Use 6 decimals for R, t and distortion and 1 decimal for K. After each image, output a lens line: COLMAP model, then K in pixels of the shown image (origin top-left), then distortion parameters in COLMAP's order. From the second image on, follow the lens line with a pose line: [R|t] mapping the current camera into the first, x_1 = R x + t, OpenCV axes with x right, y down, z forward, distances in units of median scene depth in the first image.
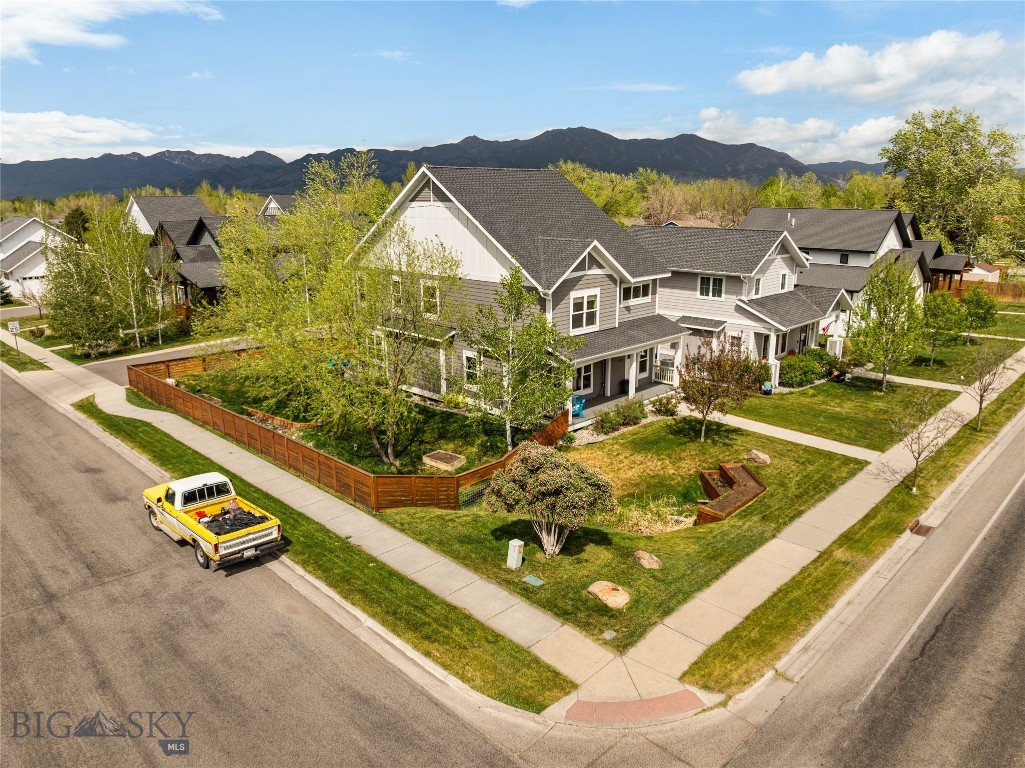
lens RADIAL K [[720.2, 0, 519.1], [0, 720.2, 378.3], [0, 0, 1]] dist [-0.037613, -0.002344]
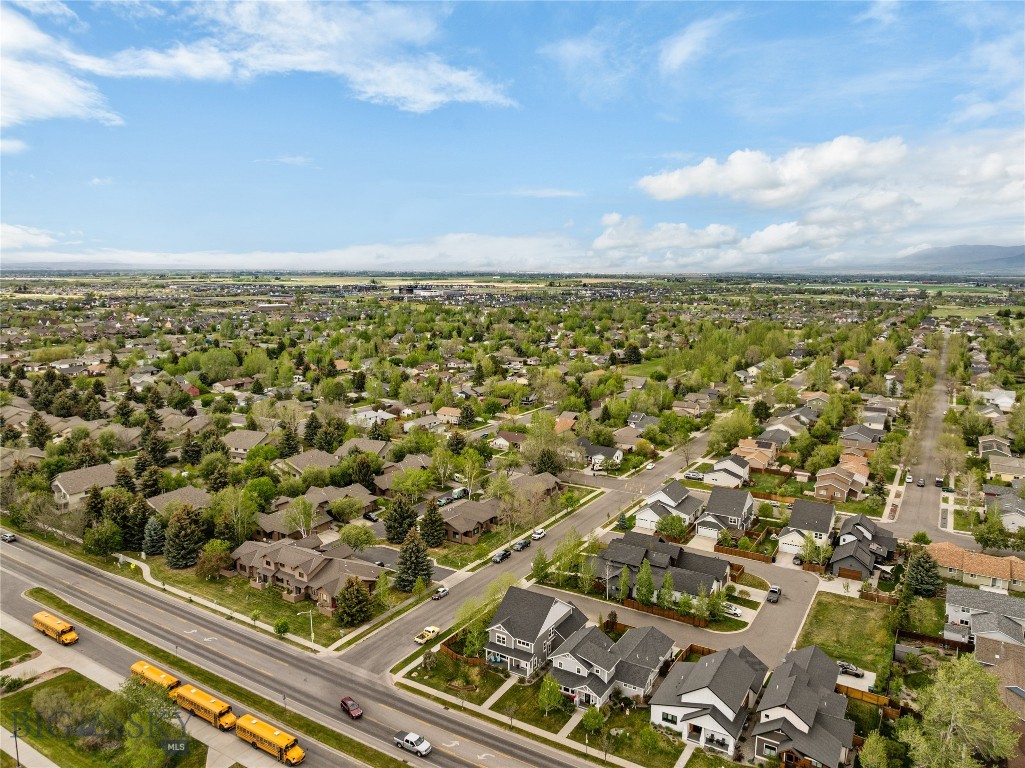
lens RADIAL K [[718.9, 0, 518.0], [0, 718.9, 381.6], [0, 0, 1]] dist [-0.034265, -0.002017]
pose [[0.228550, 0.161491, -0.960045, 4.482021], [-0.245102, 0.963925, 0.103795, -2.316343], [0.942173, 0.211586, 0.259887, -0.278501]]
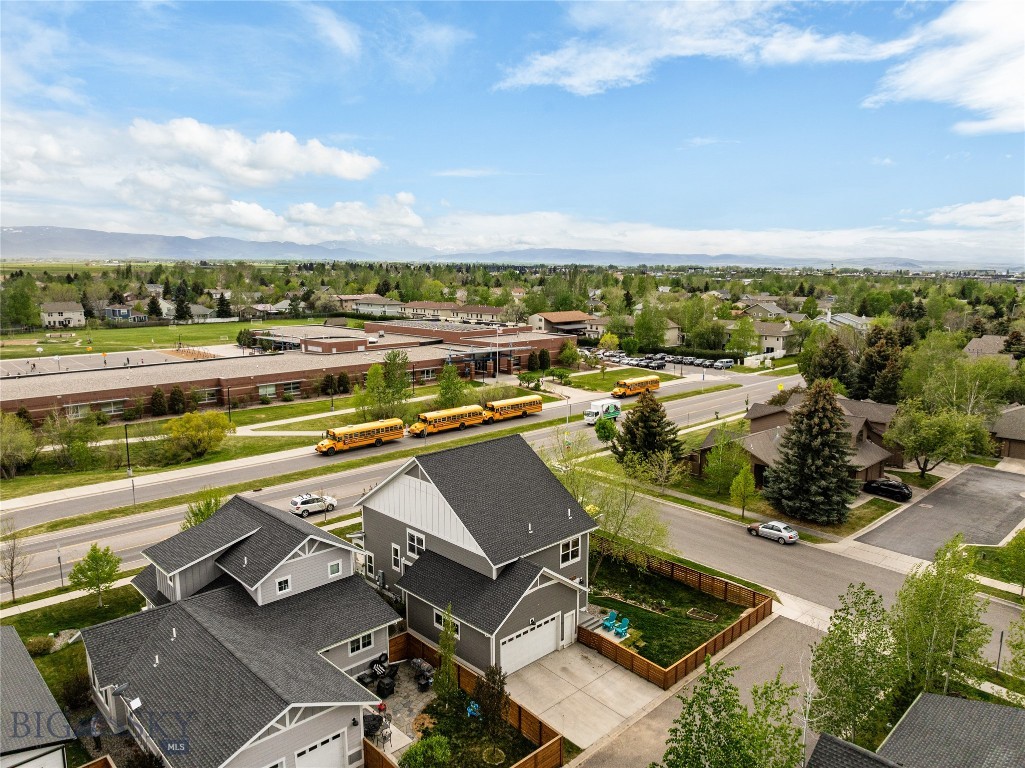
lens RADIAL K [[720.2, 0, 519.1], [0, 720.2, 378.3], [0, 0, 1]] dist [-0.037613, -0.002344]
pose [[-0.999775, -0.003101, 0.020974, -0.215736], [0.005317, 0.920963, 0.389614, -1.326881], [-0.020525, 0.389638, -0.920739, 3.123565]]
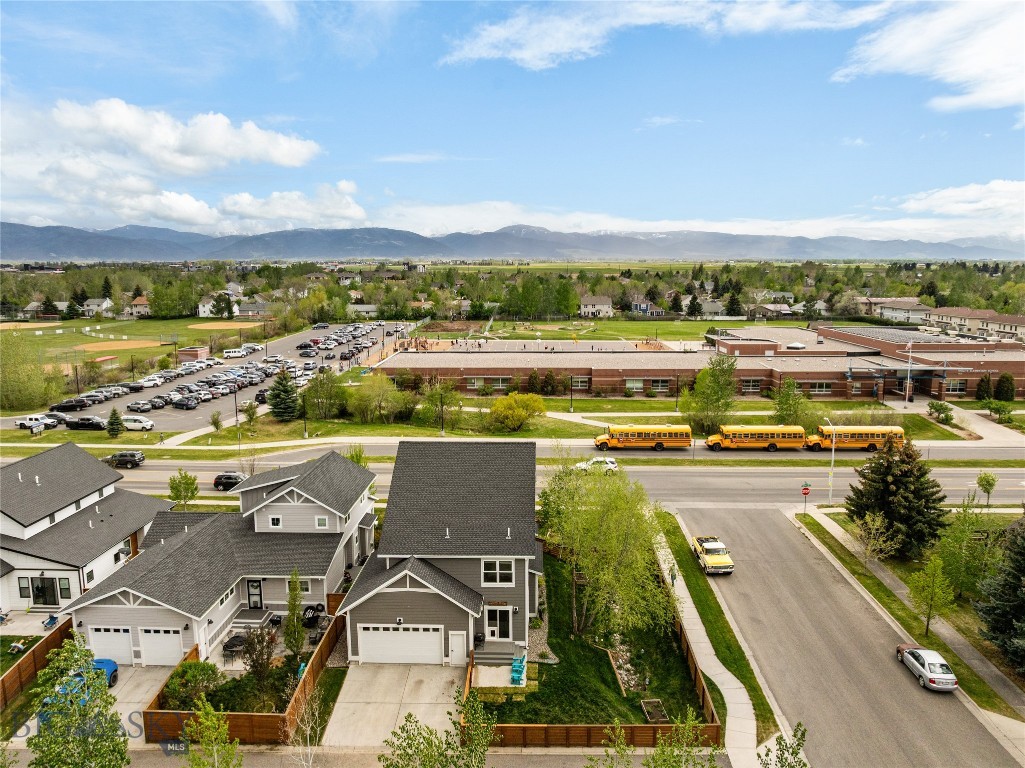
lens RADIAL K [[725.8, 0, 518.3], [0, 725.8, 383.0], [0, 0, 1]] dist [-0.036828, 0.000210]
pose [[-0.678844, -0.110369, 0.725940, -1.524450], [0.184723, 0.931175, 0.314311, -1.144713], [-0.710668, 0.347466, -0.611735, 2.455821]]
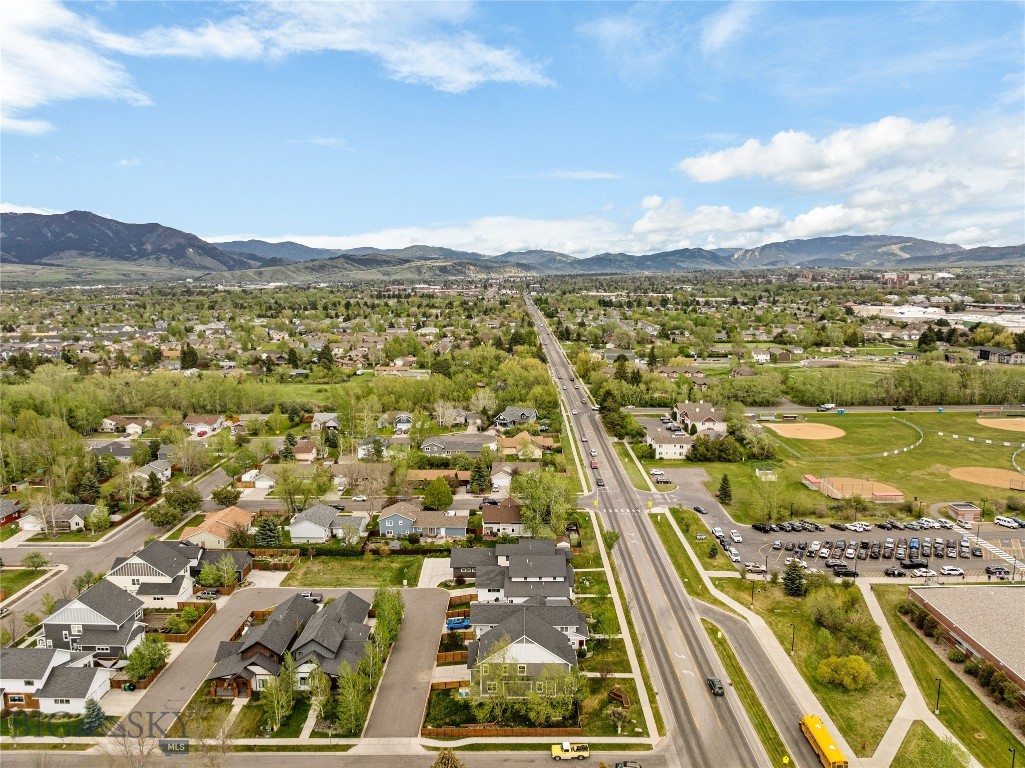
lens RADIAL K [[720.2, 0, 519.1], [0, 720.2, 378.3], [0, 0, 1]] dist [-0.037613, -0.002344]
pose [[0.717770, -0.101820, 0.688795, -3.145615], [0.171116, 0.984706, -0.032751, -1.837860], [-0.674927, 0.141372, 0.724216, -2.185549]]
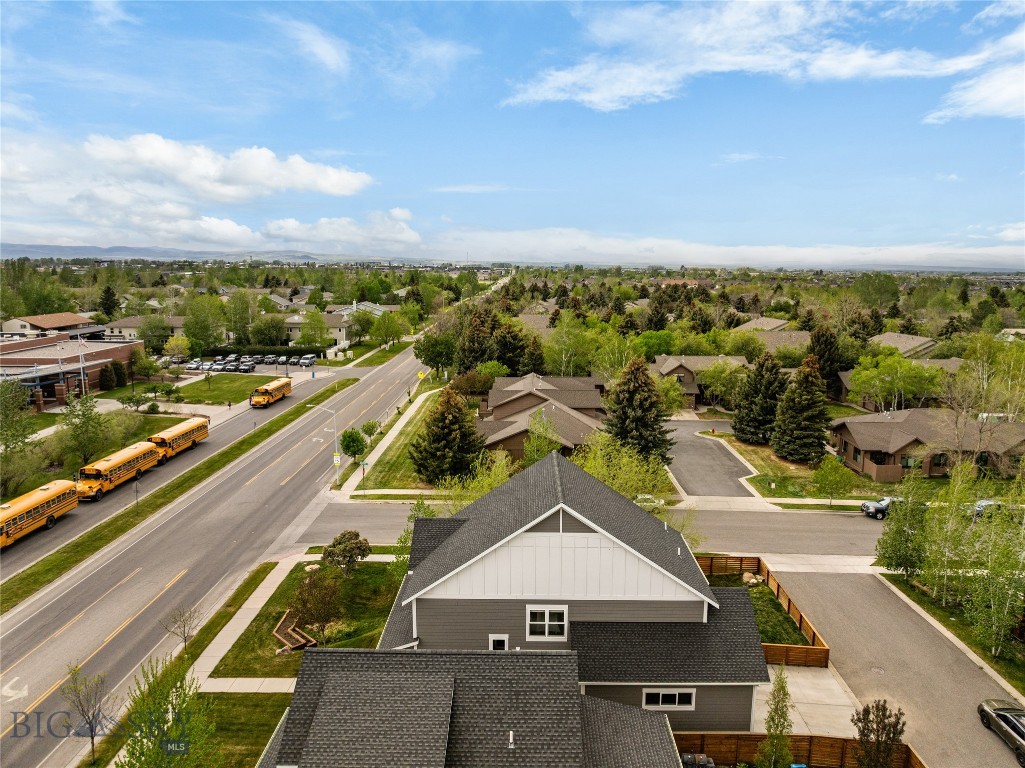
lens RADIAL K [[720.2, 0, 519.1], [0, 720.2, 378.3], [0, 0, 1]] dist [-0.037613, -0.002344]
pose [[-0.723908, 0.107623, -0.681450, 1.008717], [-0.173447, 0.927640, 0.330758, -1.078956], [0.667737, 0.357634, -0.652859, 2.271641]]
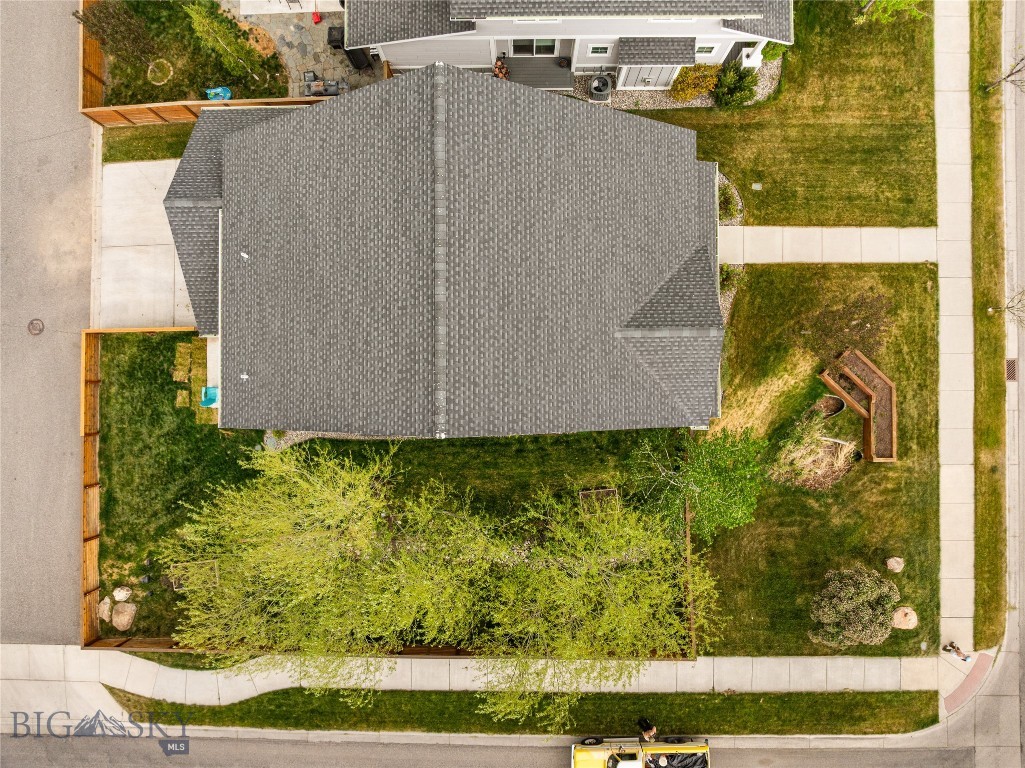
lens RADIAL K [[718.9, 0, 518.0], [0, 718.9, 381.6], [0, 0, 1]] dist [-0.034265, -0.002017]
pose [[0.710436, -0.703759, 0.002180, -0.082558], [0.184253, 0.188989, 0.964538, -1.048373], [-0.679214, -0.684841, 0.263934, 1.096656]]
